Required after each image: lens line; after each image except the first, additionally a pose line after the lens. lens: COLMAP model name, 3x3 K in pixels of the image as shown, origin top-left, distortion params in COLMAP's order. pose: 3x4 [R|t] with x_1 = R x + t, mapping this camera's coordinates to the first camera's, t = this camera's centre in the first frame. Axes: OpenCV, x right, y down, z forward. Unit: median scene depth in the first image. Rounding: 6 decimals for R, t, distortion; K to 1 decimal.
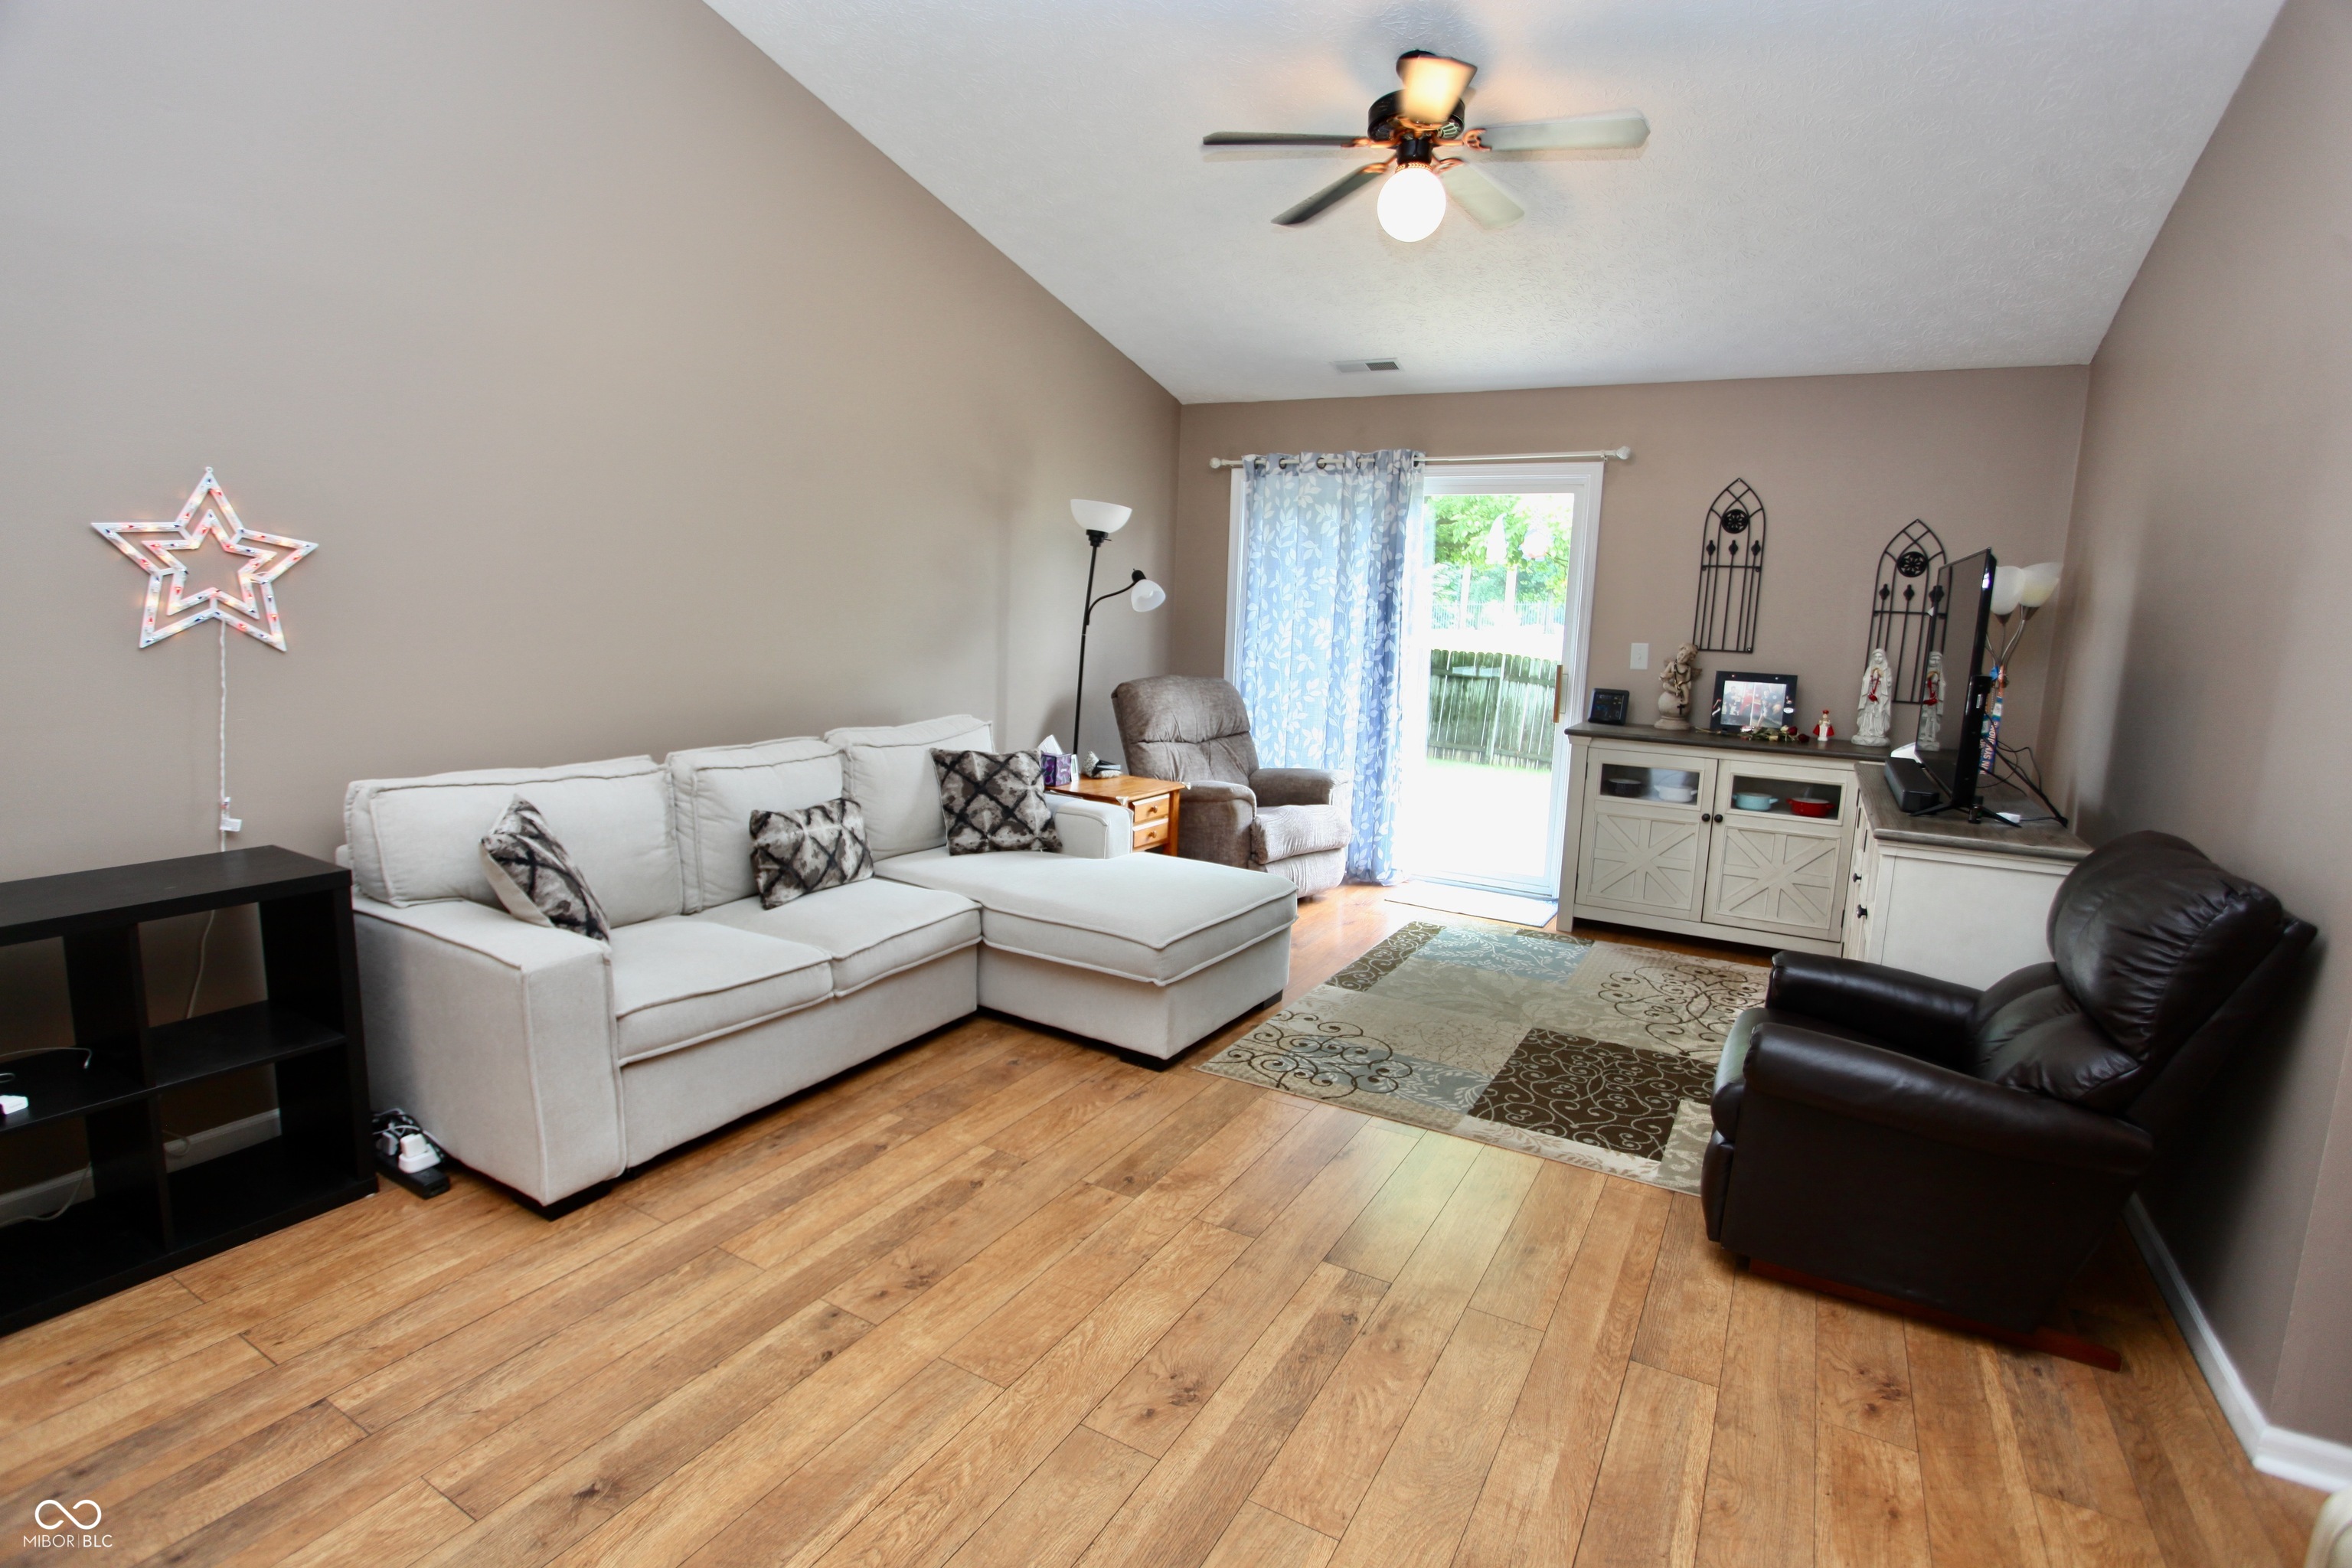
lens RADIAL K [[1136.5, 0, 1172.7], [0, 1136.5, 779.7], [0, 0, 1]] dist [-0.078388, 0.036697]
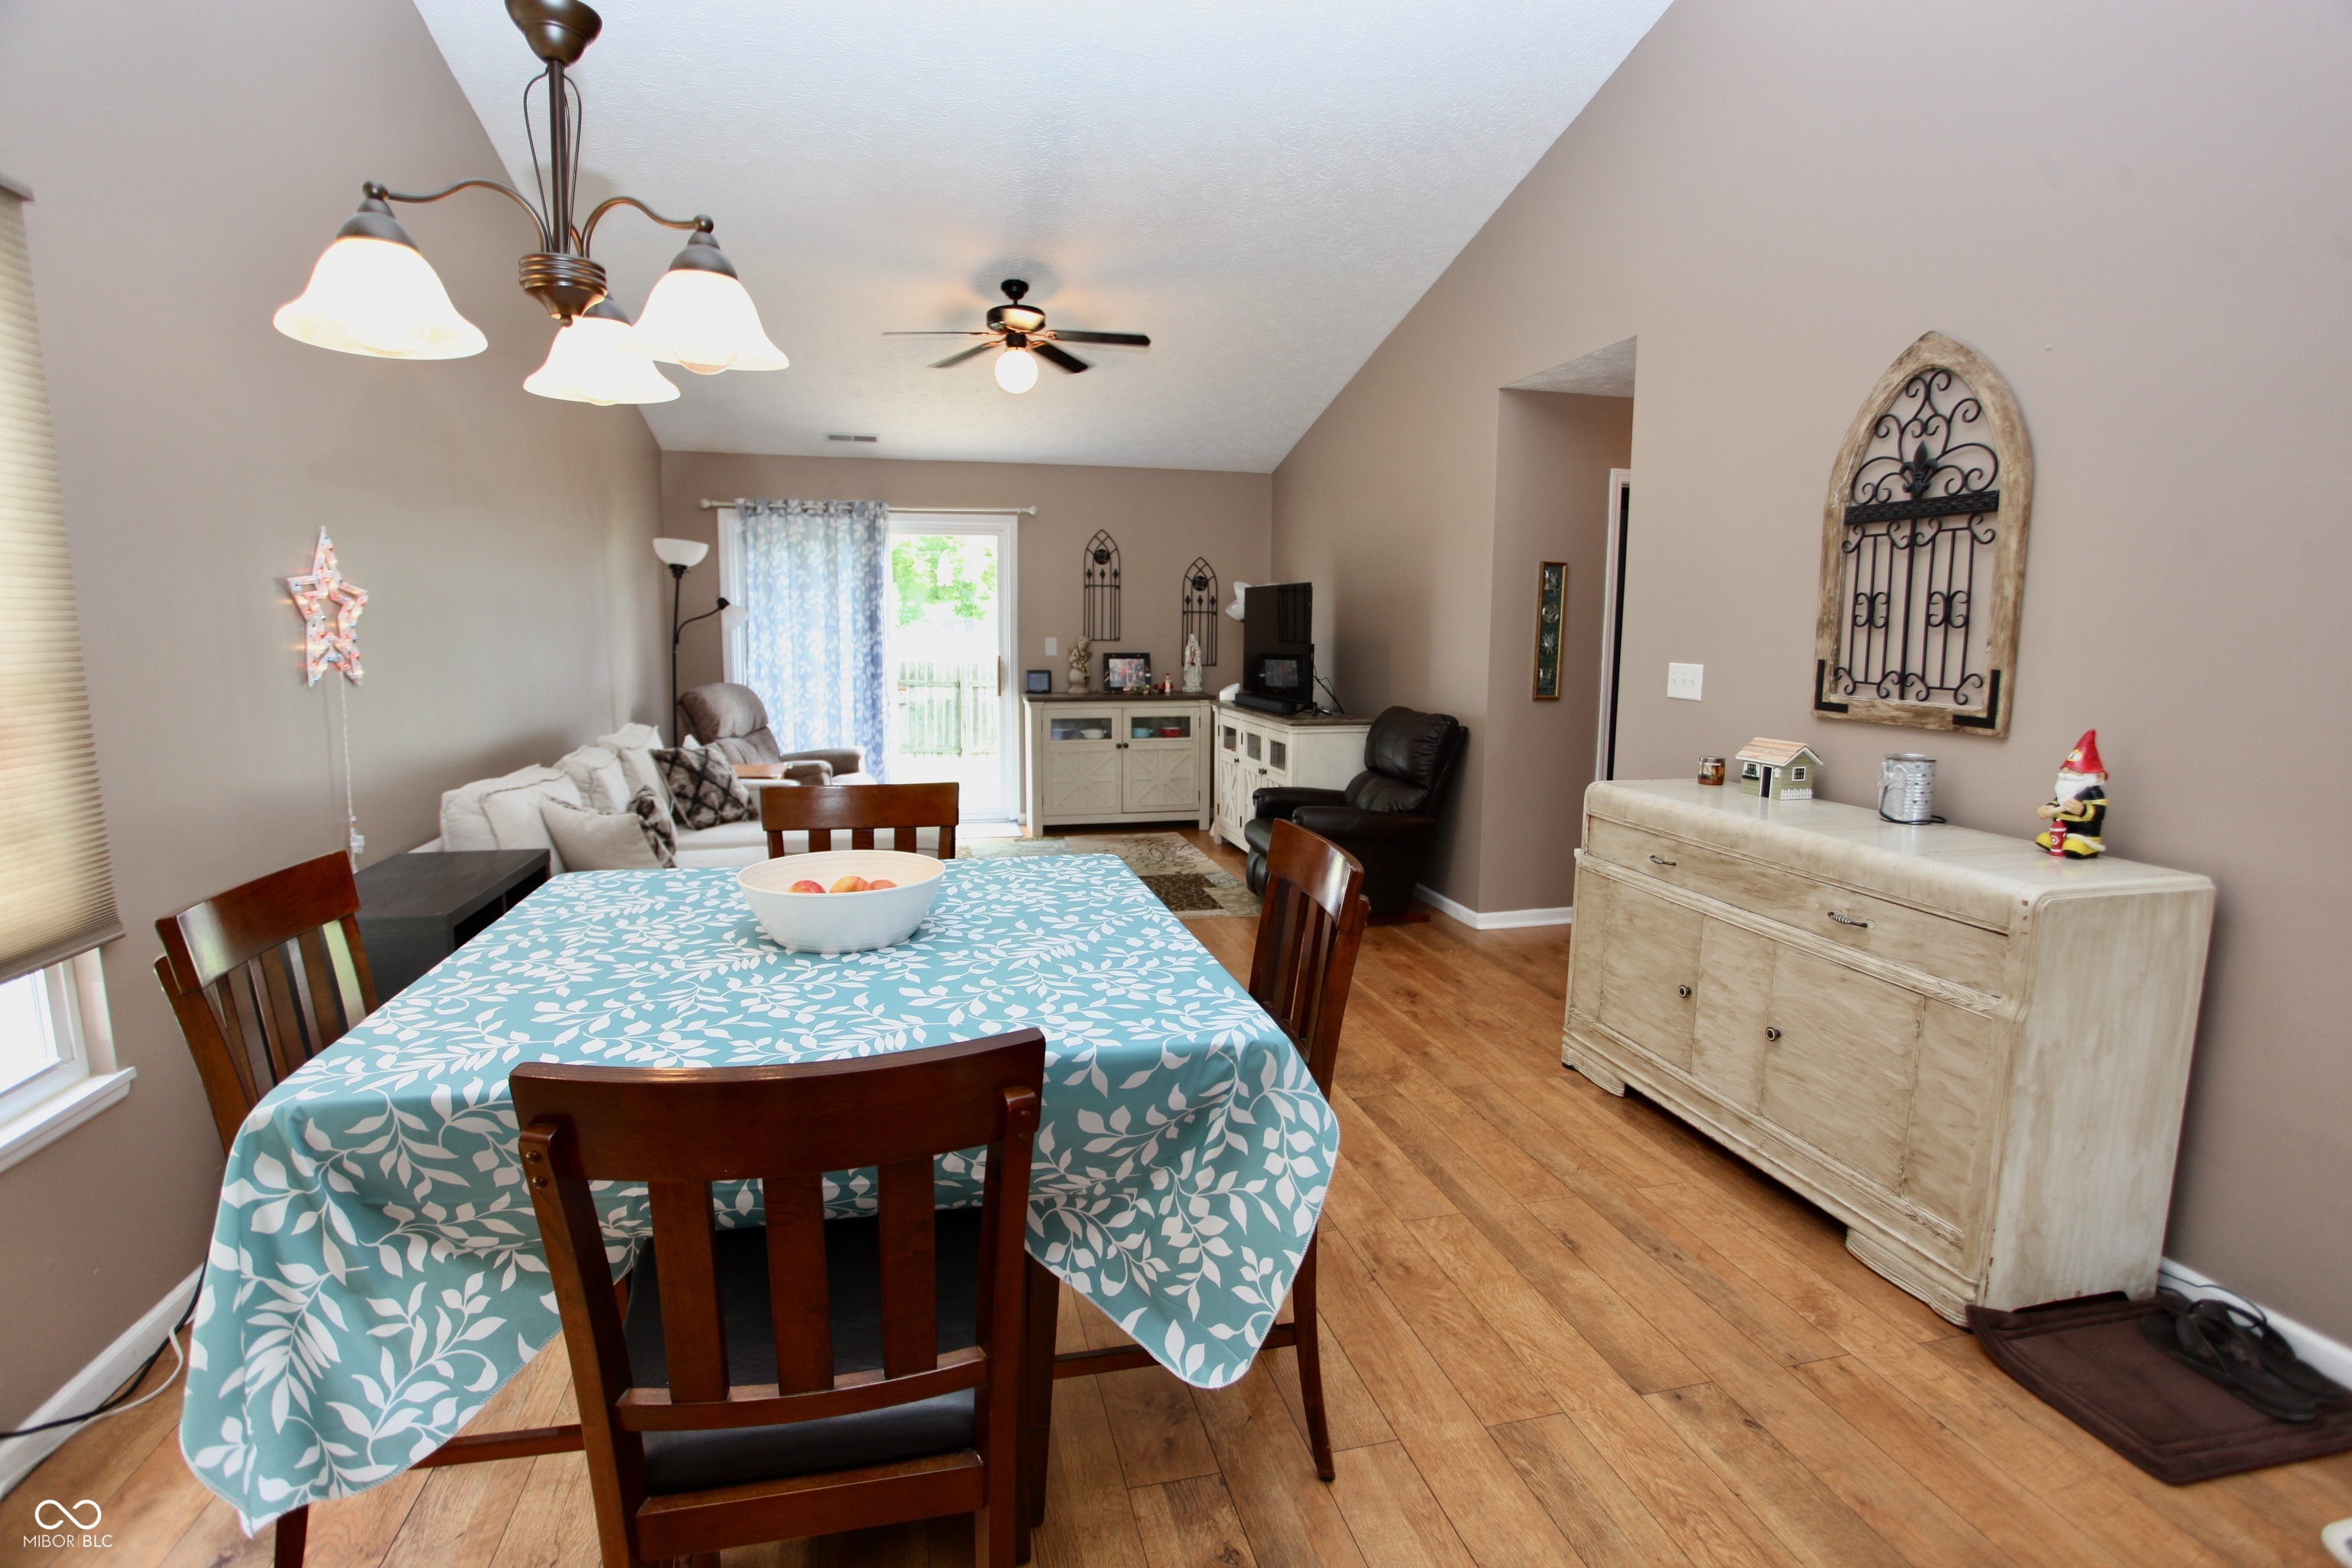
lens RADIAL K [[1136.5, 0, 1172.7], [0, 1136.5, 779.7], [0, 0, 1]] dist [-0.078388, 0.036697]
pose [[0.726078, -0.122299, 0.676649, -0.631755], [0.123711, 0.991232, 0.046409, 0.018511], [-0.676393, 0.050012, 0.734841, -0.256691]]
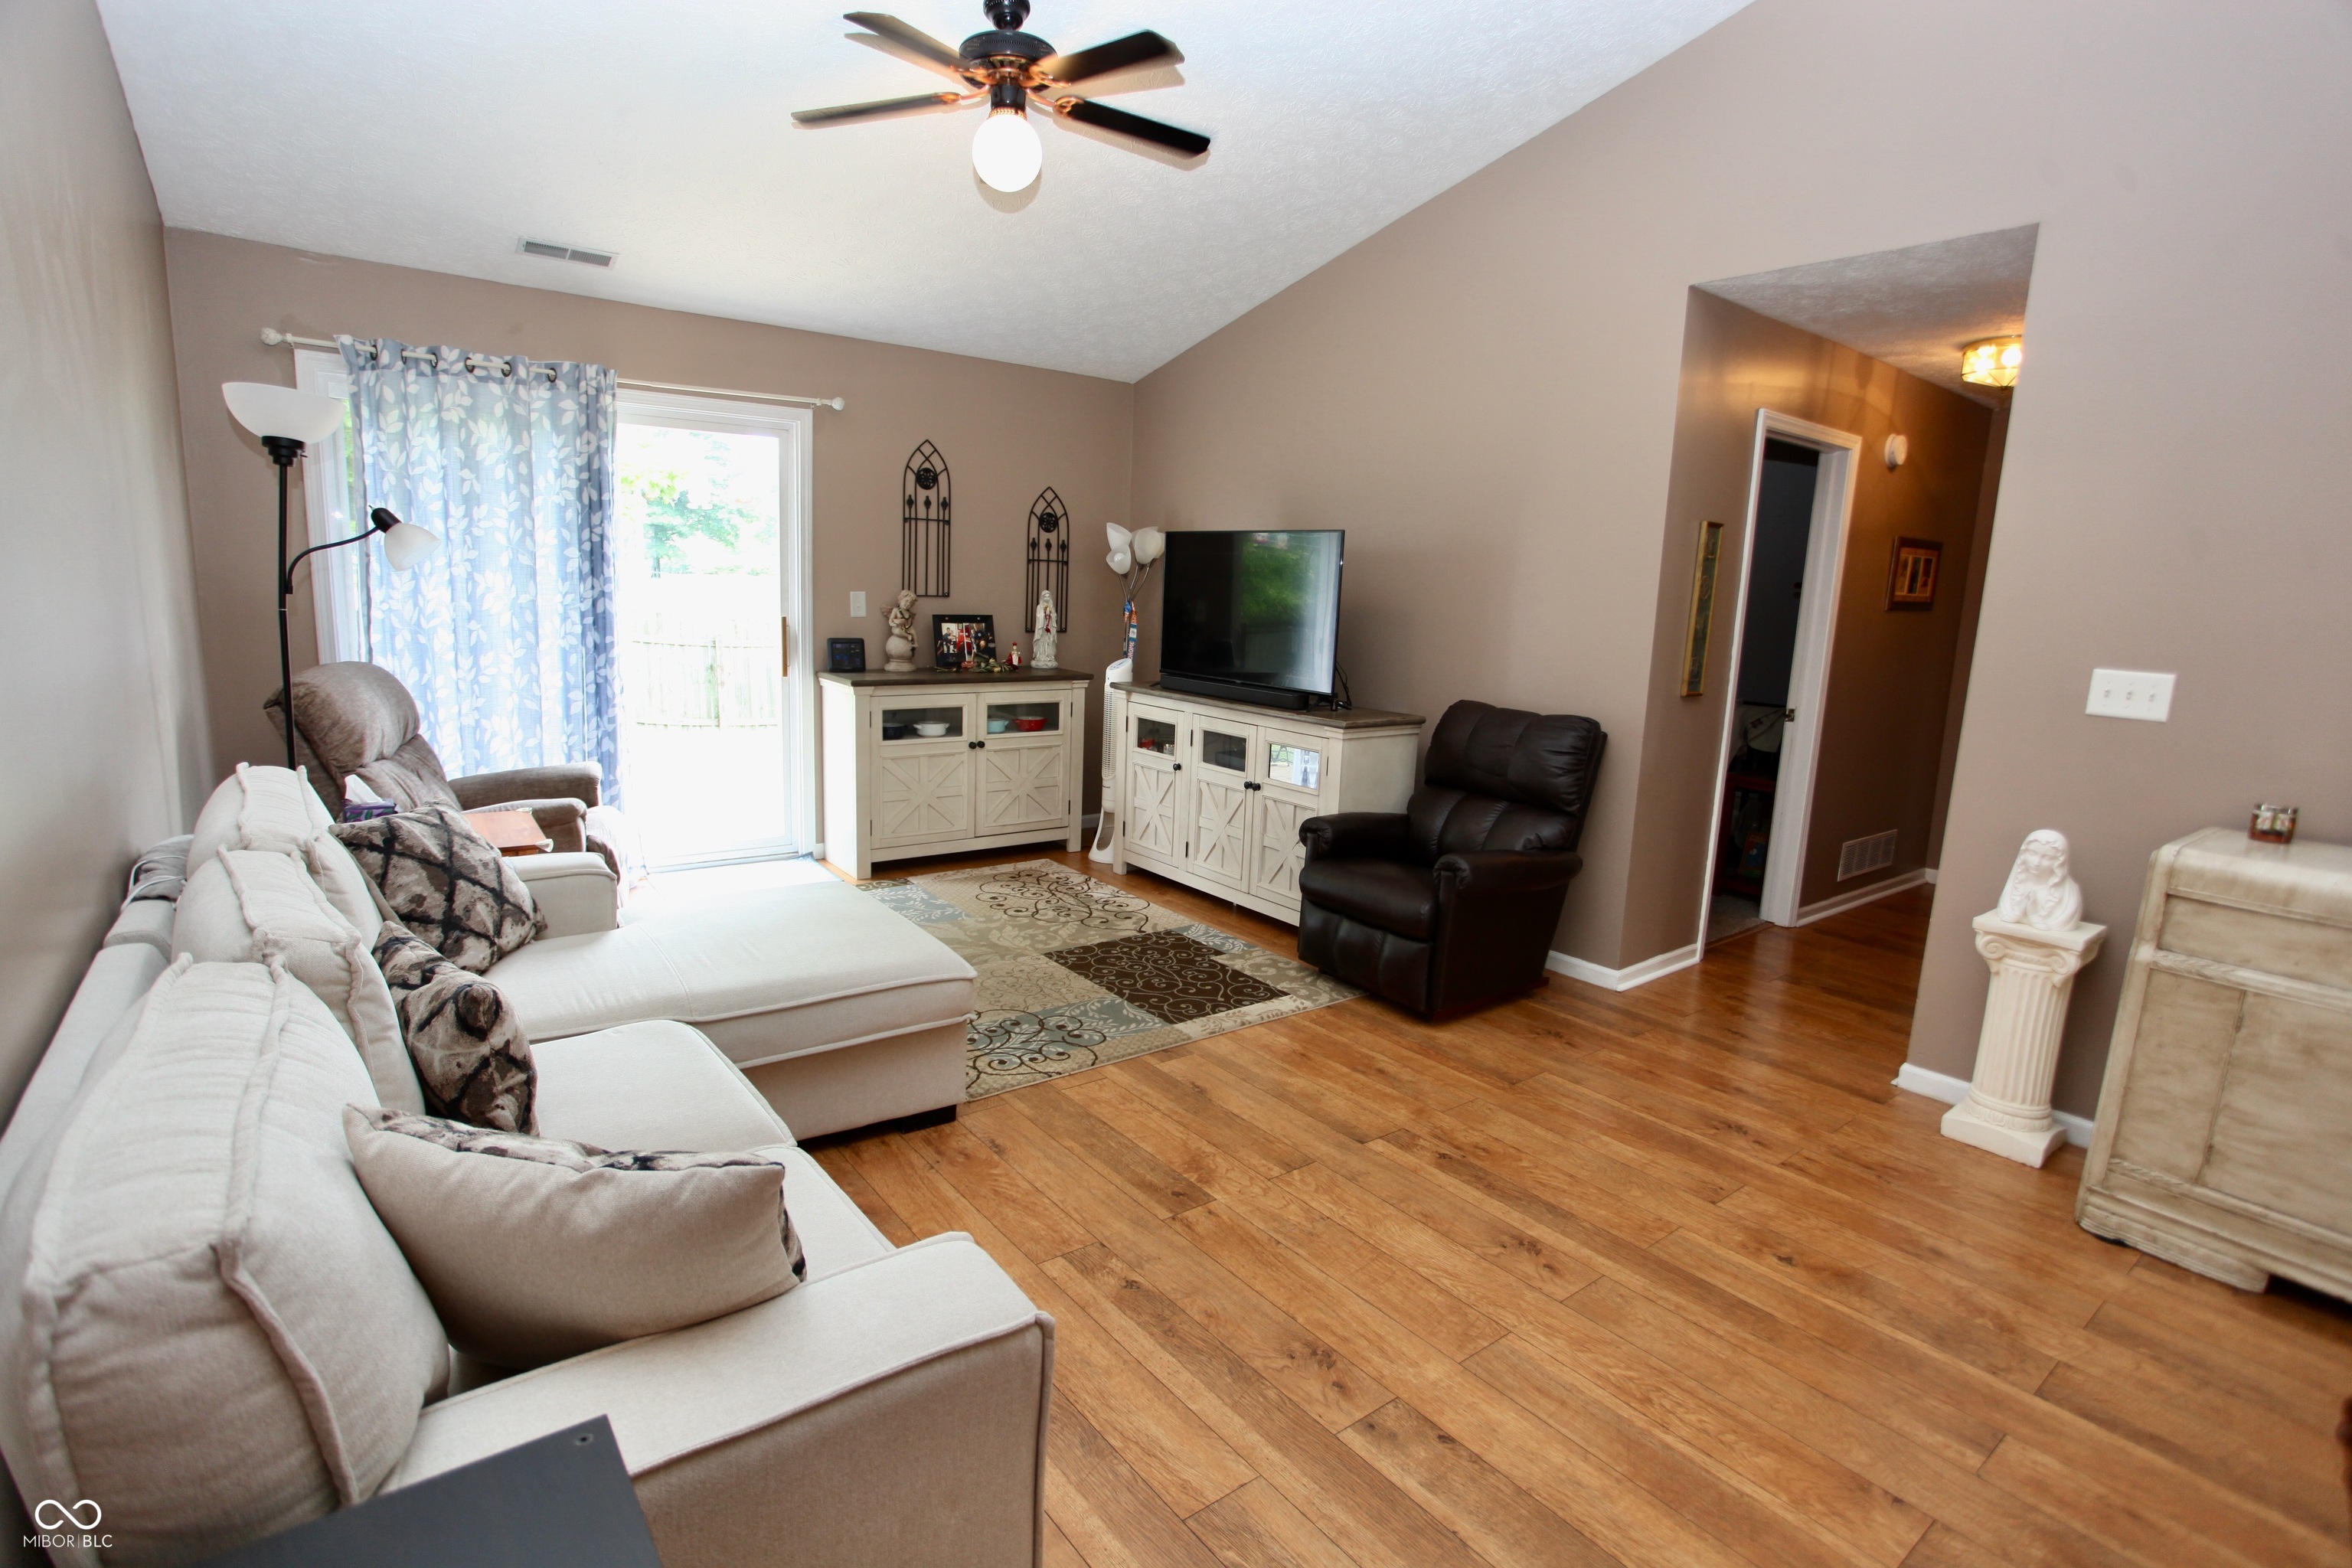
lens RADIAL K [[1136.5, 0, 1172.7], [0, 1136.5, 779.7], [0, 0, 1]] dist [-0.078388, 0.036697]
pose [[0.387285, -0.176685, 0.904872, -0.553501], [0.116291, 0.982988, 0.142166, -0.081062], [-0.914597, 0.050169, 0.401243, 0.403110]]
